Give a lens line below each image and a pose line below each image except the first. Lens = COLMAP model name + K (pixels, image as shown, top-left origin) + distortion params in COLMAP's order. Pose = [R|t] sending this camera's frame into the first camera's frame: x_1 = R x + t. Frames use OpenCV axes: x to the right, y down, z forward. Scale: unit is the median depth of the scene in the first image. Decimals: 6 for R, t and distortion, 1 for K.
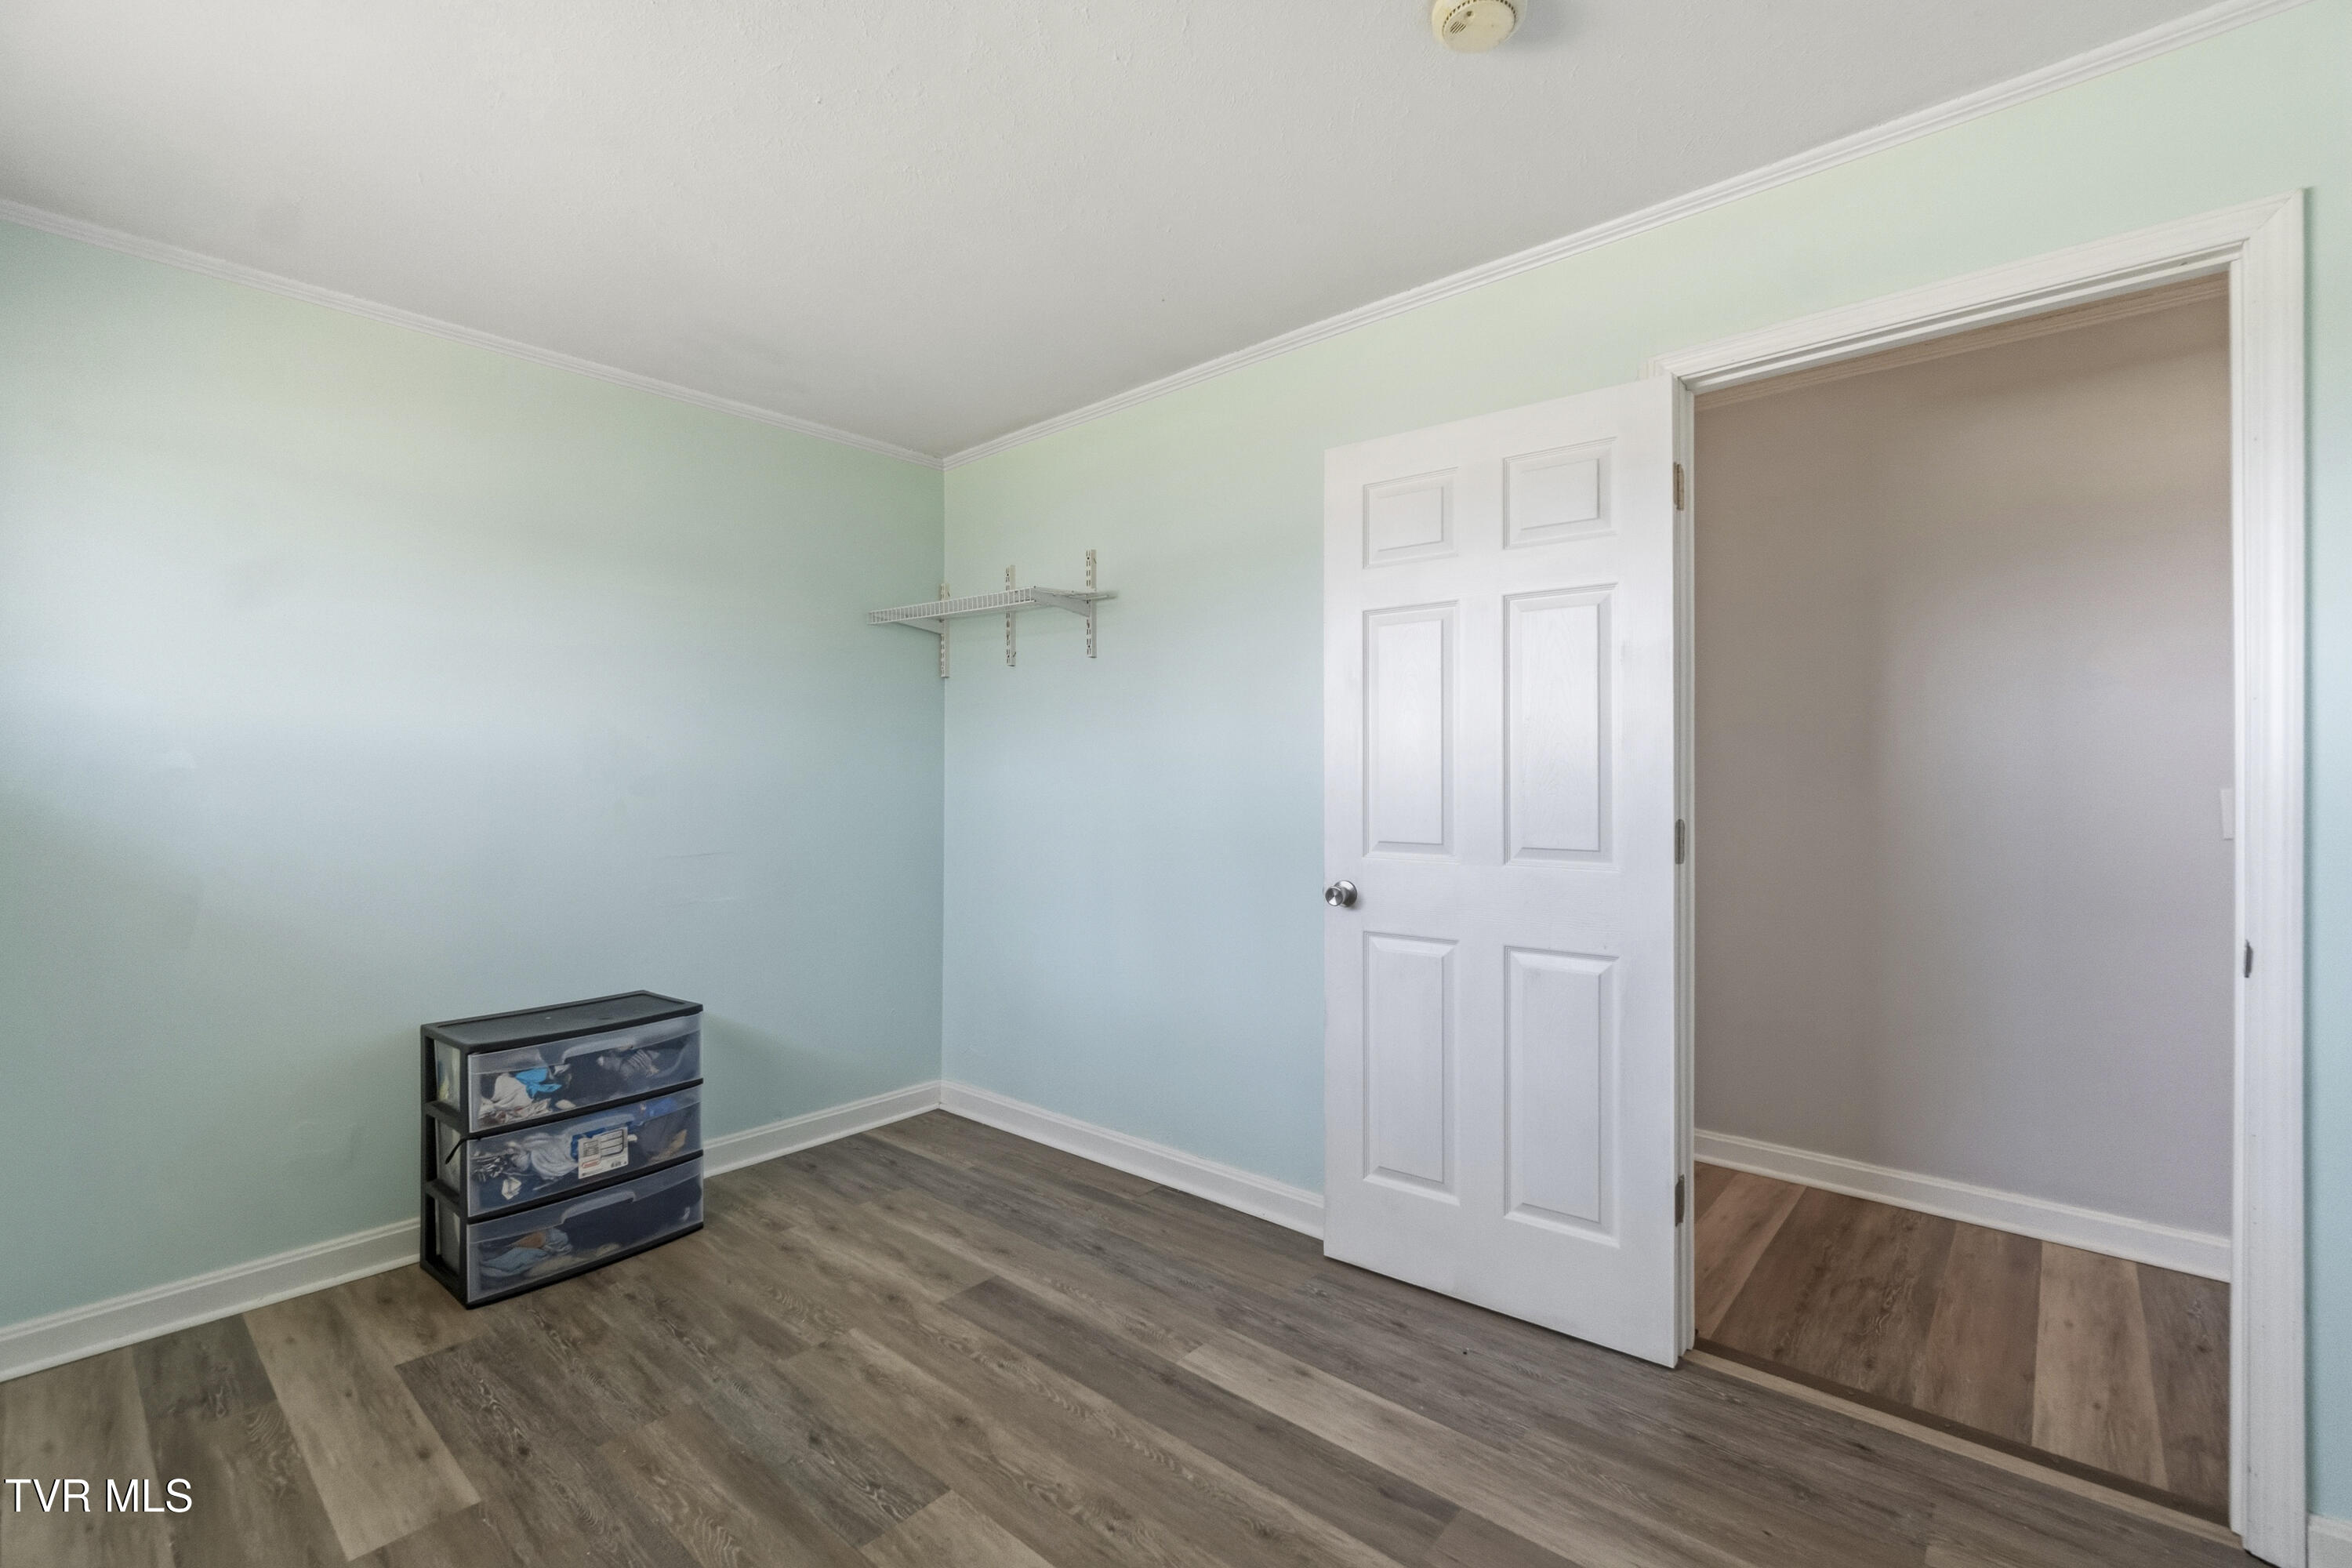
lens RADIAL K [[1042.4, 0, 1128.0], [0, 1042.4, 777.4], [0, 0, 1]] dist [0.002242, 0.000228]
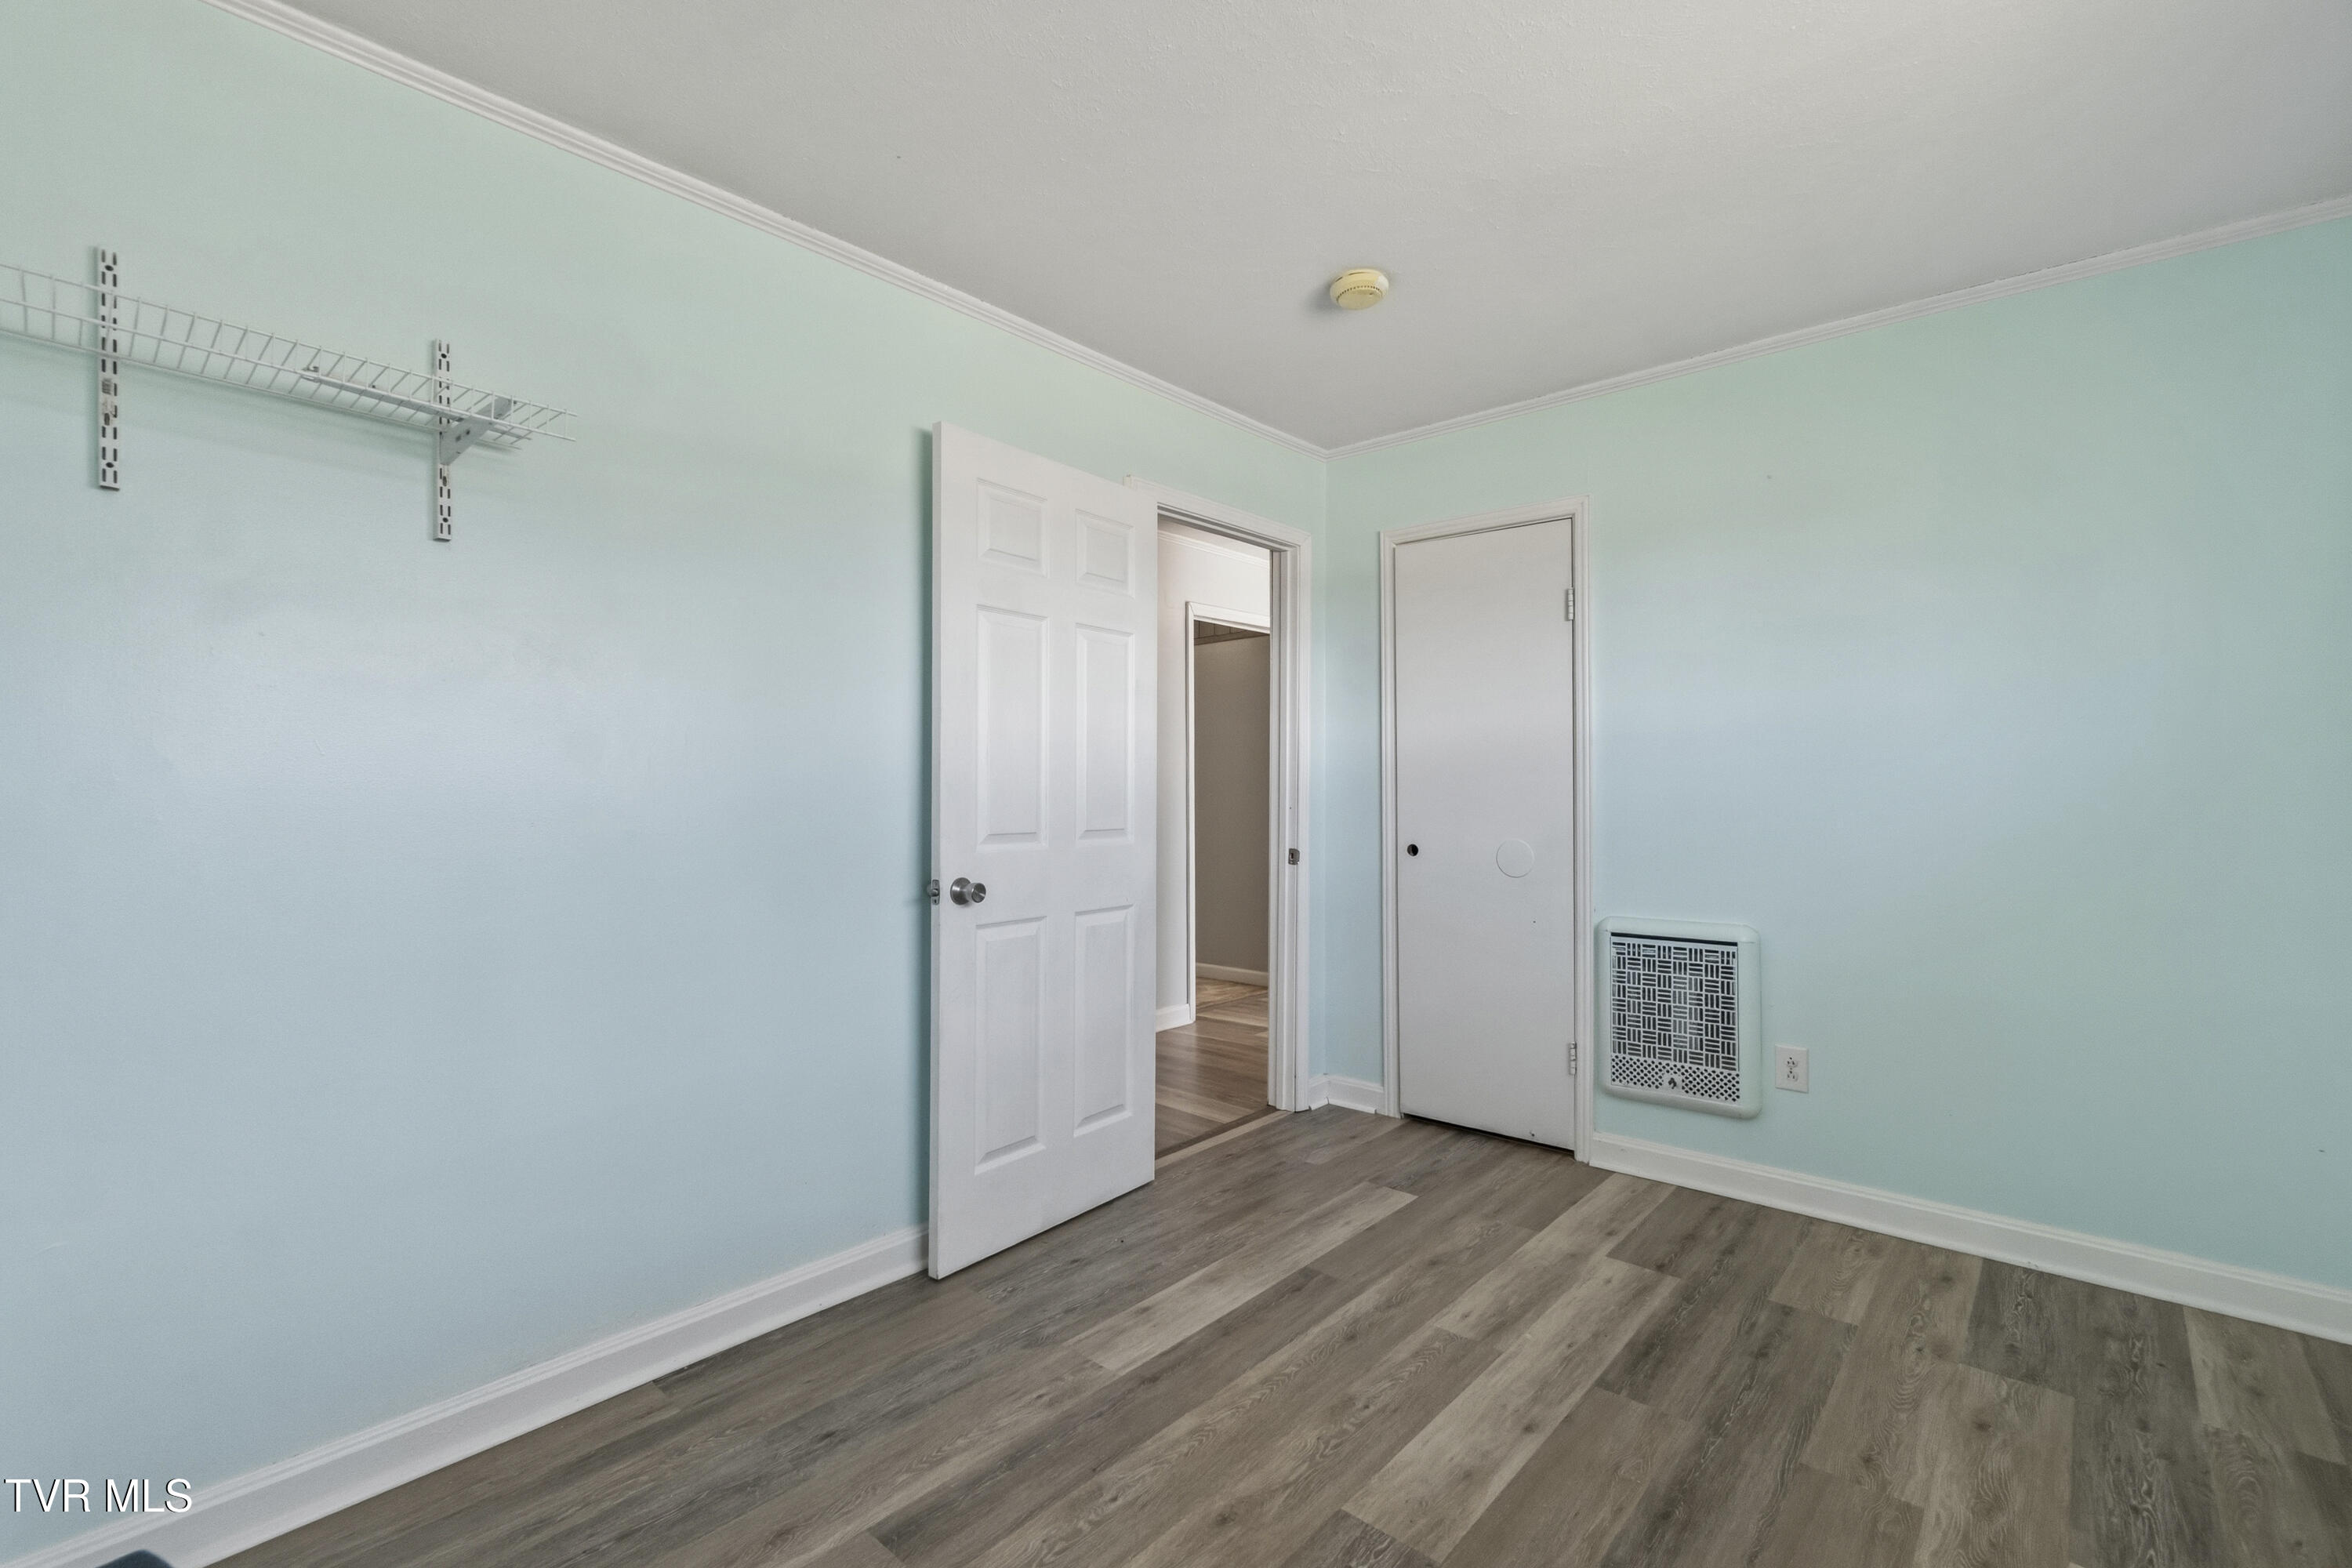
lens RADIAL K [[1112.3, 0, 1176.0], [0, 1112.3, 784.0], [0, 0, 1]] dist [-0.001370, -0.000034]
pose [[-0.058983, 0.004582, 0.998248, -0.911092], [-0.004177, 0.999980, -0.004836, 0.018027], [-0.998250, -0.004455, -0.058963, 0.936058]]
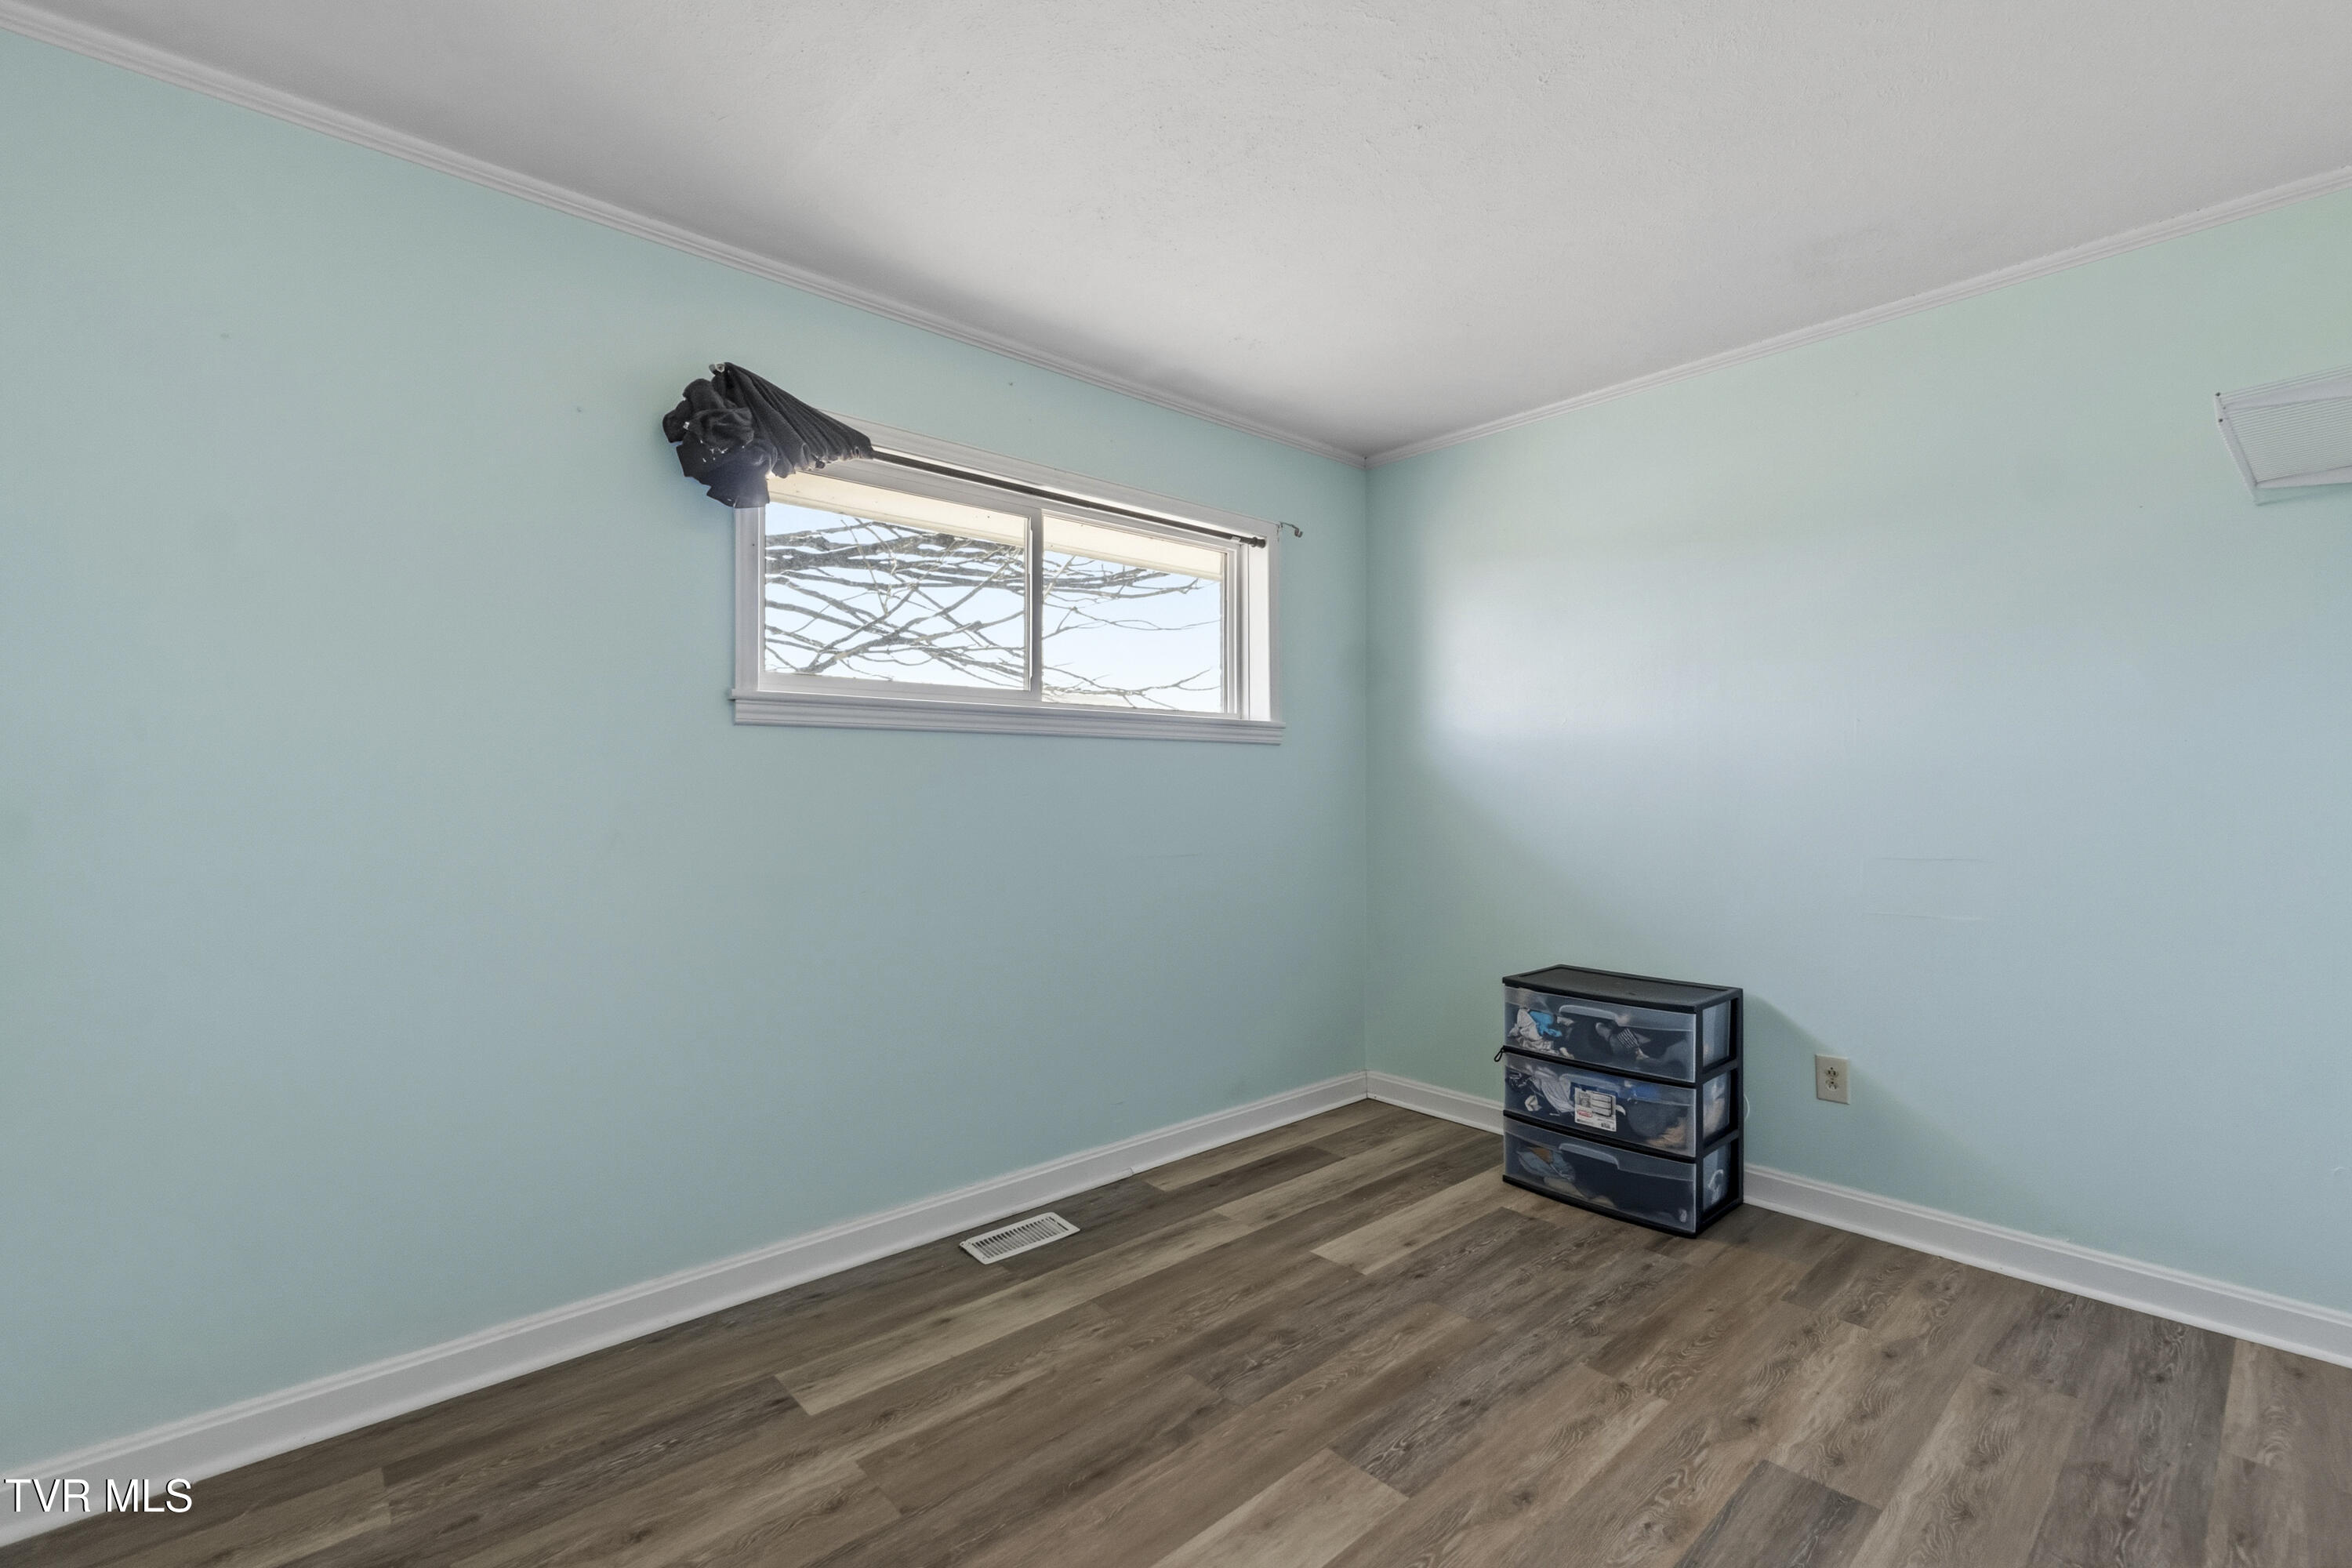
lens RADIAL K [[1001.9, 0, 1173.8], [0, 1001.9, 770.1], [0, 0, 1]] dist [-0.001791, -0.000421]
pose [[-0.071598, -0.002074, -0.997431, 0.602786], [0.005919, 0.999979, -0.002504, 0.001832], [0.997416, -0.006084, -0.071584, 0.656493]]
